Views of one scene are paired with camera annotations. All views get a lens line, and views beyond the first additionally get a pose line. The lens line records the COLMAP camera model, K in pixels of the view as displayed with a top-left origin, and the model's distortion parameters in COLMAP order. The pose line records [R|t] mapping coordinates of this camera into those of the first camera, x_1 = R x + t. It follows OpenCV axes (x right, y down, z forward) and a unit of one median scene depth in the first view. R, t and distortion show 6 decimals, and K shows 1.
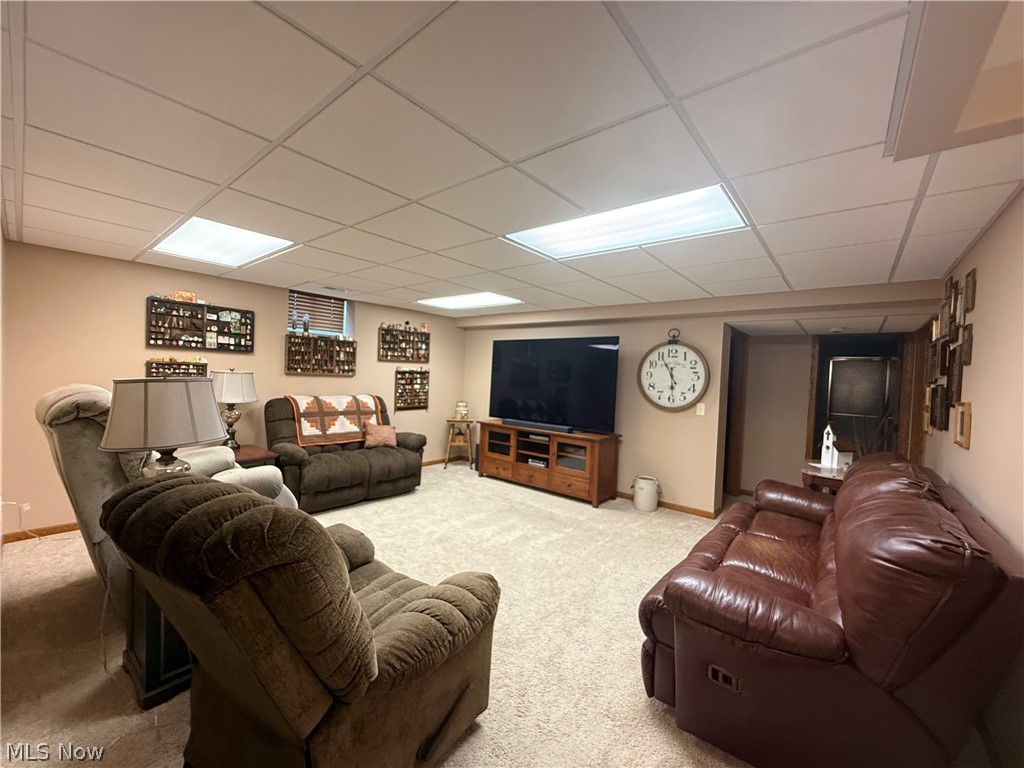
lens RADIAL K [[406.2, 0, 502.8], [0, 406.2, 382.5], [0, 0, 1]] dist [-0.002167, -0.000007]
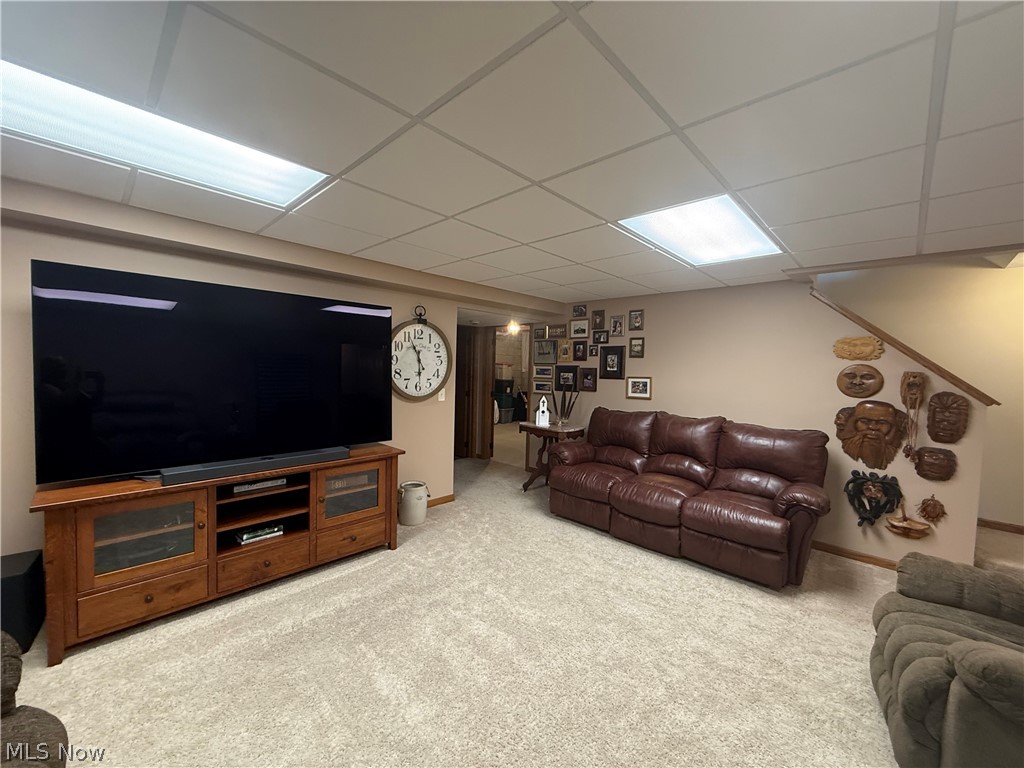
lens RADIAL K [[406.2, 0, 510.2], [0, 406.2, 382.5], [0, 0, 1]] dist [-0.002167, -0.000007]
pose [[0.075455, -0.083686, 0.993631, -0.445202], [-0.005681, 0.996420, 0.084352, -0.044572], [-0.997133, -0.012010, 0.074709, 0.752797]]
